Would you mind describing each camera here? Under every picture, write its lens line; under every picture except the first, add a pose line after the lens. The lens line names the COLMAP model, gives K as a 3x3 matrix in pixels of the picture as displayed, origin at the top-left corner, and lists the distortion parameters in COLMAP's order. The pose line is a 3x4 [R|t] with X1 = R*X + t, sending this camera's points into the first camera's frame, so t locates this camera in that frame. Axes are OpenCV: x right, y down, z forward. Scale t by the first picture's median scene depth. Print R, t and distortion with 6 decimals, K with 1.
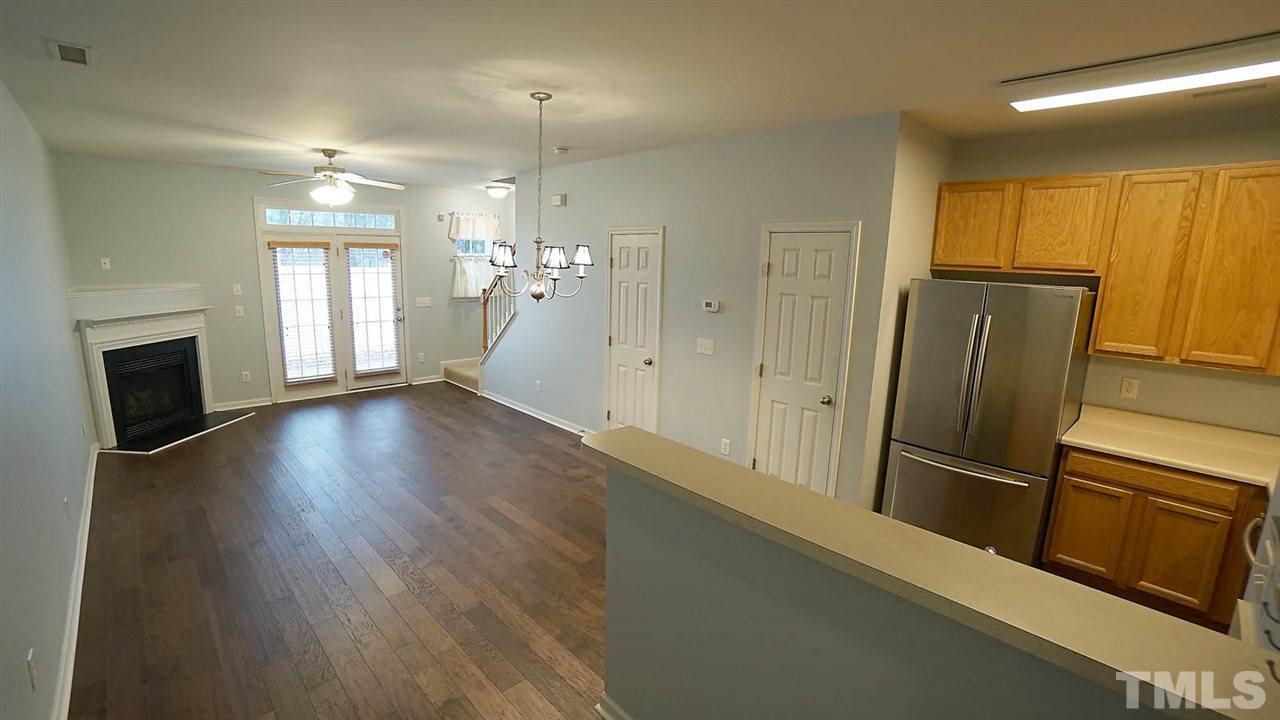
lens RADIAL K [[566.2, 0, 635.7], [0, 566.2, 365.0], [0, 0, 1]] dist [-0.066399, 0.026157]
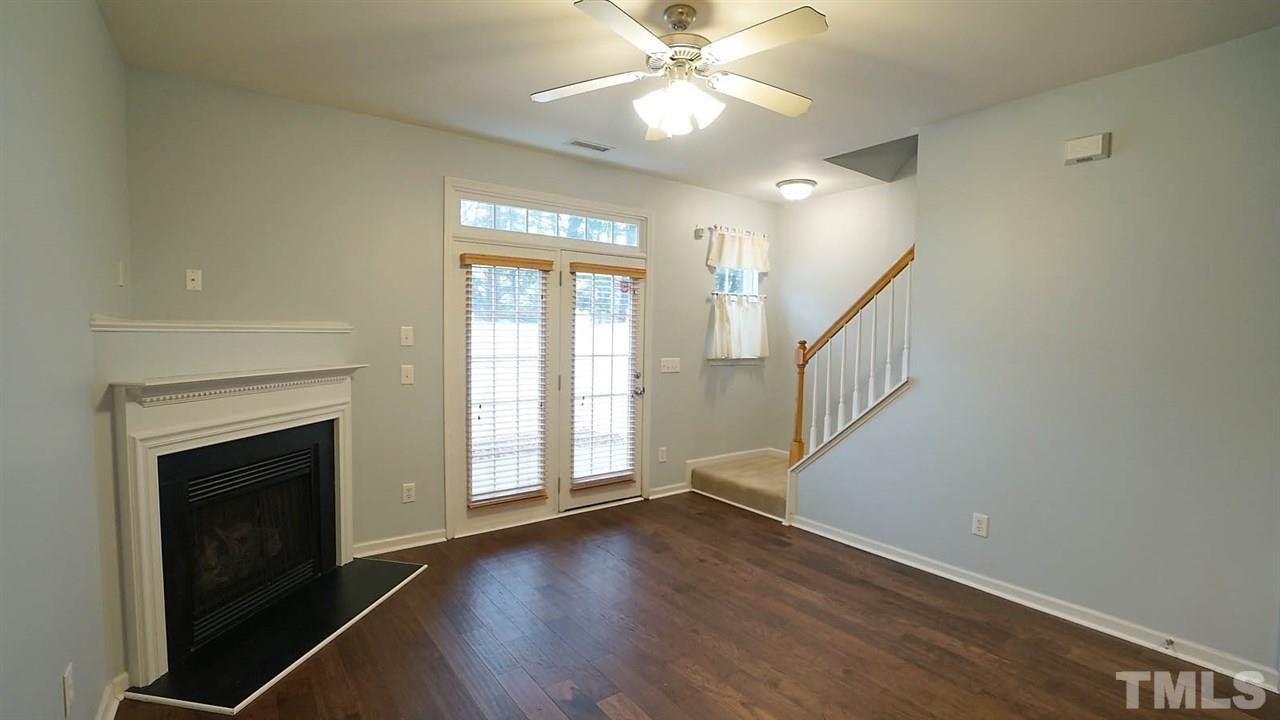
lens RADIAL K [[566.2, 0, 635.7], [0, 566.2, 365.0], [0, 0, 1]] dist [-0.066399, 0.026157]
pose [[0.993531, -0.002854, -0.113524, -0.406070], [-0.012403, 0.990977, -0.133460, -0.032736], [0.112881, 0.134005, 0.984531, 0.444832]]
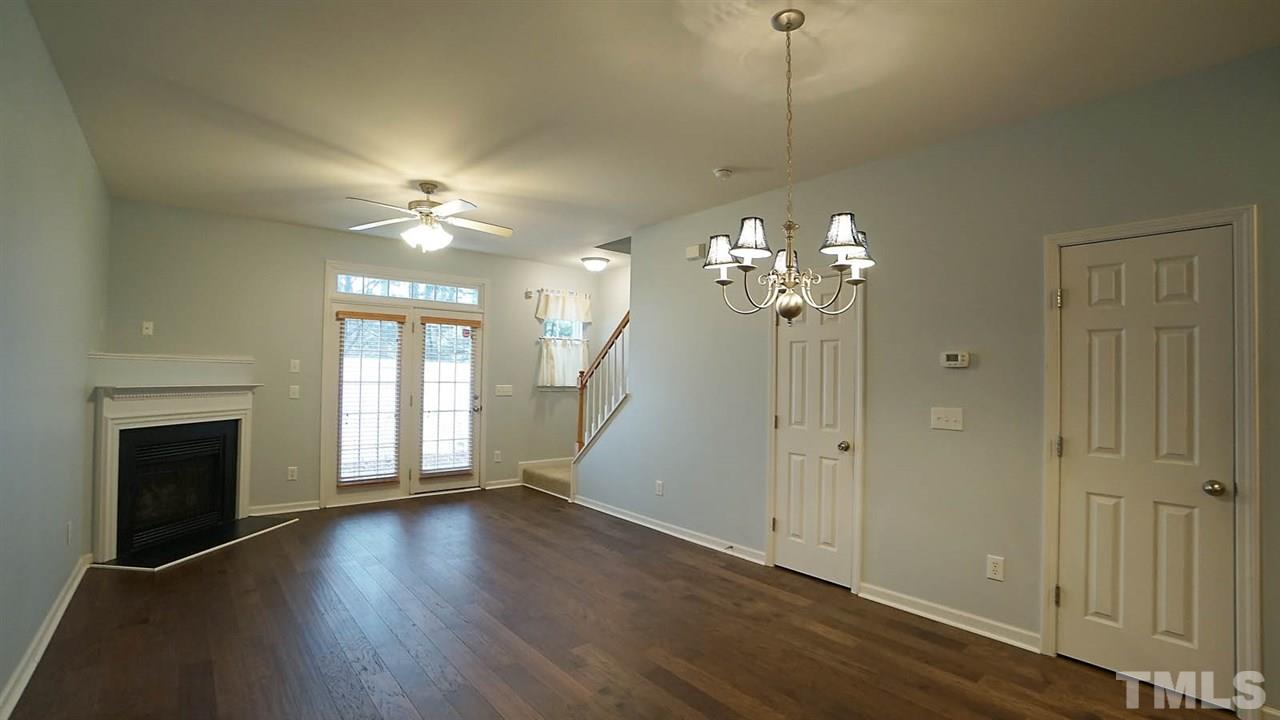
lens RADIAL K [[566.2, 0, 635.7], [0, 566.2, 365.0], [0, 0, 1]] dist [-0.066399, 0.026157]
pose [[0.998281, -0.009254, -0.057870, -0.153043], [-0.002996, 0.978102, -0.208104, 0.032438], [0.058529, 0.207920, 0.976393, 0.201121]]
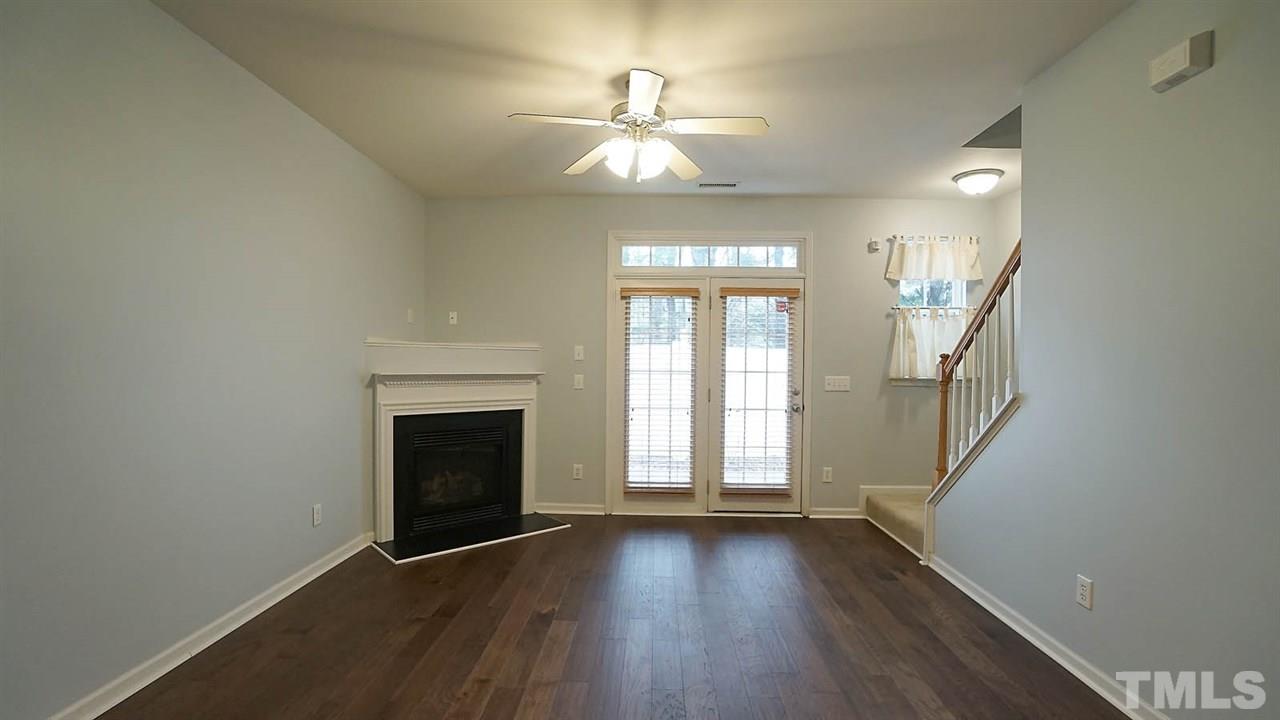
lens RADIAL K [[566.2, 0, 635.7], [0, 566.2, 365.0], [0, 0, 1]] dist [-0.066399, 0.026157]
pose [[0.707491, -0.012252, -0.706617, -0.120383], [-0.127378, 0.981265, -0.144550, -0.018404], [0.695149, 0.192276, 0.692675, 0.496518]]
